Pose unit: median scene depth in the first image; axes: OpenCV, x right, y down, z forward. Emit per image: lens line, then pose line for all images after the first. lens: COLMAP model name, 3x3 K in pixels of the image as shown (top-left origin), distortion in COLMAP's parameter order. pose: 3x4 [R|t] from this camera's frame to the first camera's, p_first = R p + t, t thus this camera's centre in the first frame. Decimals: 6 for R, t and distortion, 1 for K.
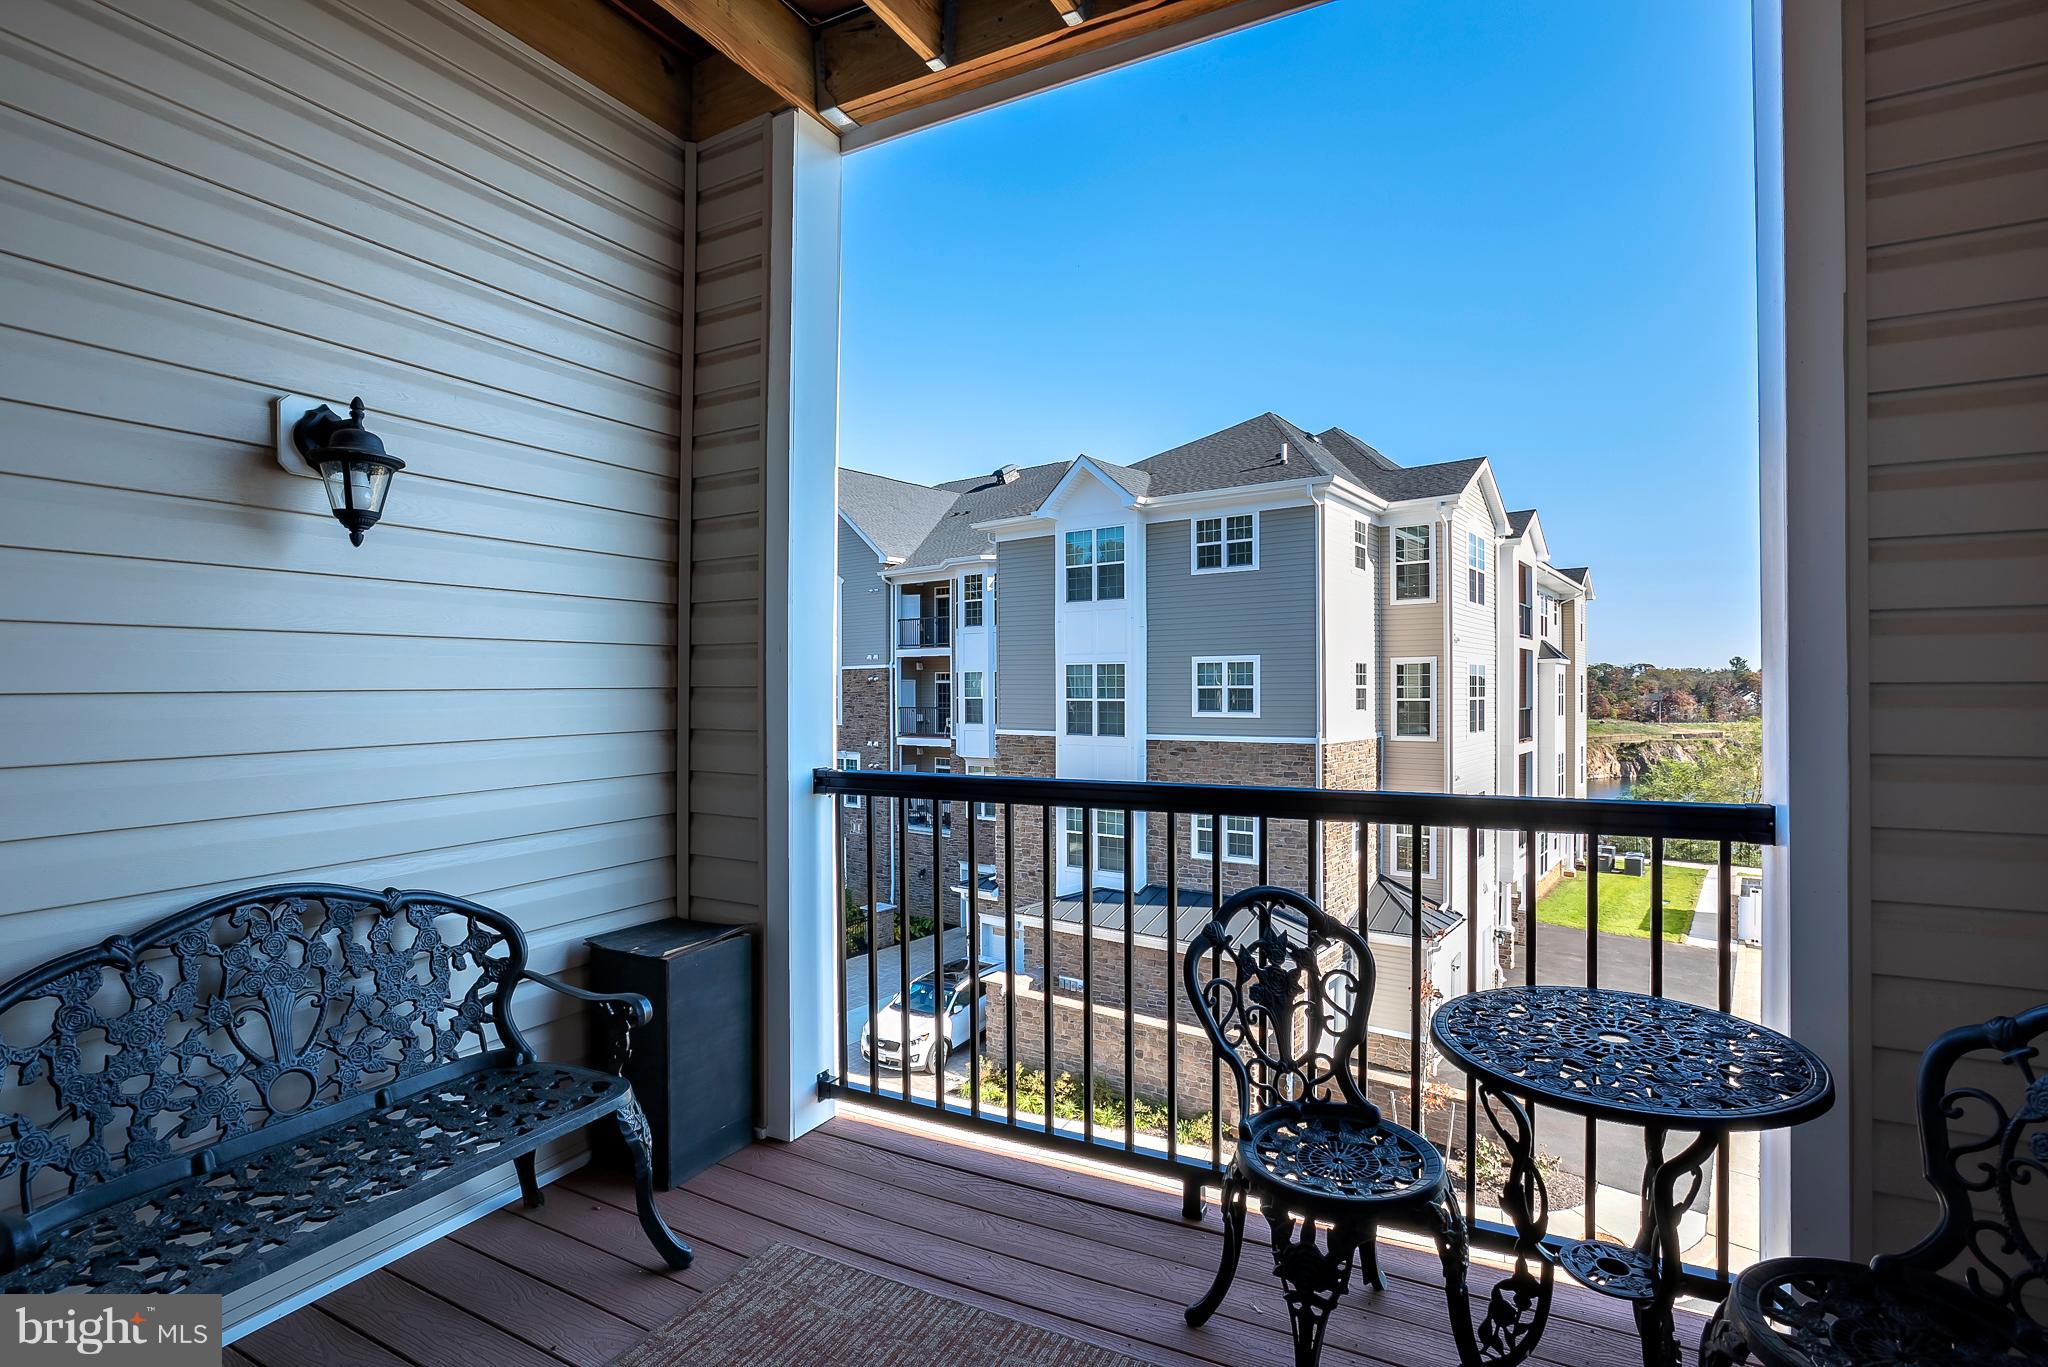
lens RADIAL K [[977.5, 0, 1021.9], [0, 977.5, 687.4], [0, 0, 1]] dist [-0.032638, 0.003784]
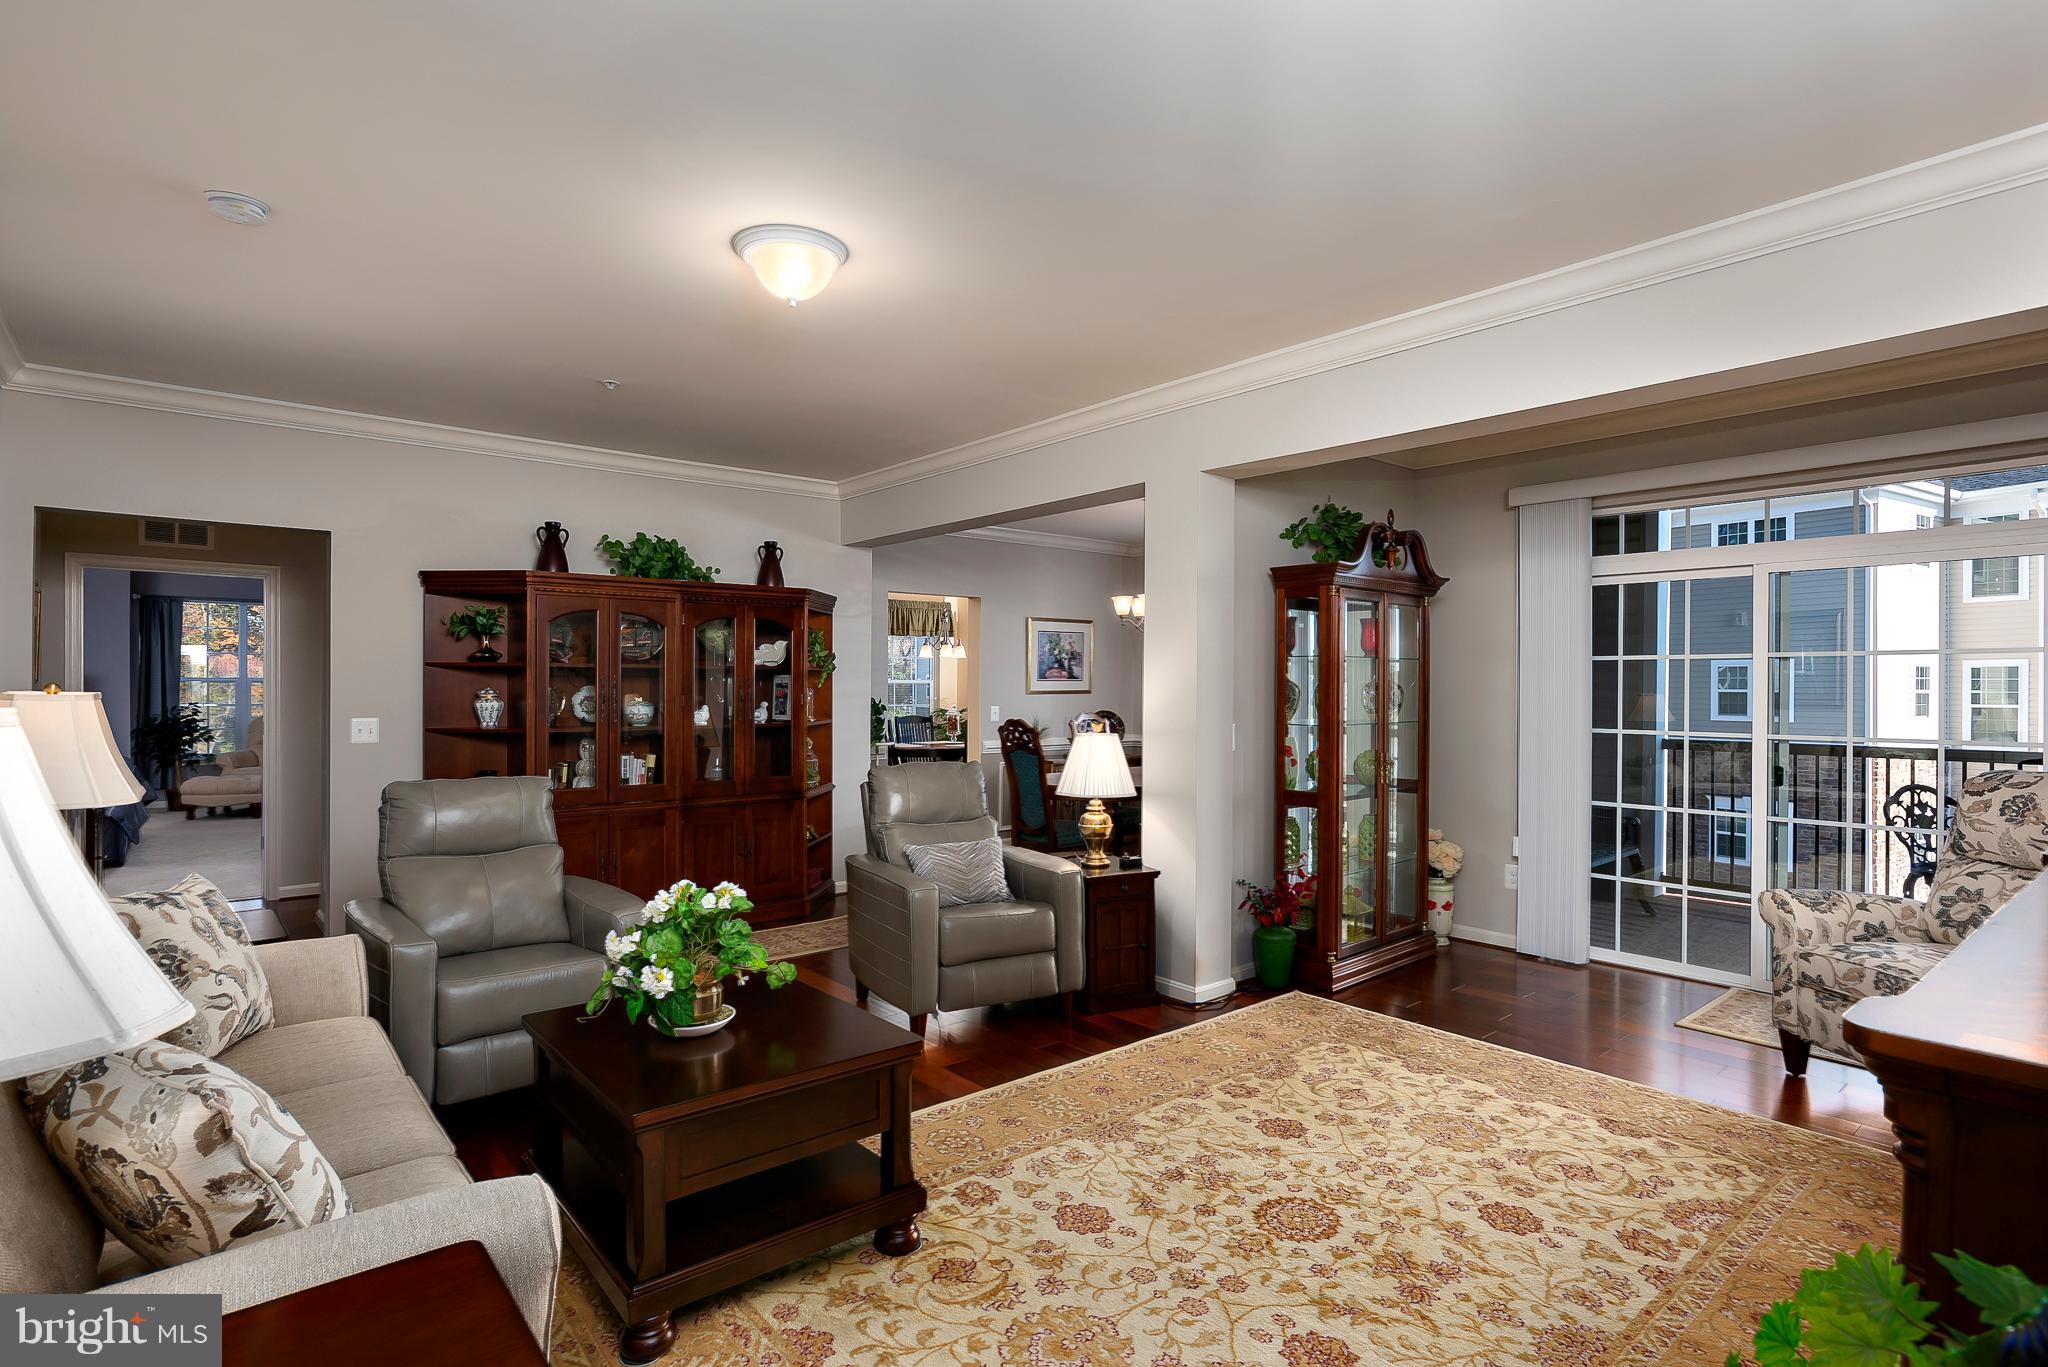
lens RADIAL K [[1012.7, 0, 1032.3], [0, 1012.7, 691.3], [0, 0, 1]] dist [0.001438, 0.000496]
pose [[0.929949, 0.008577, -0.367588, -0.092353], [-0.005460, 0.999940, 0.009518, -0.005615], [0.367648, -0.006845, 0.929940, -0.231009]]
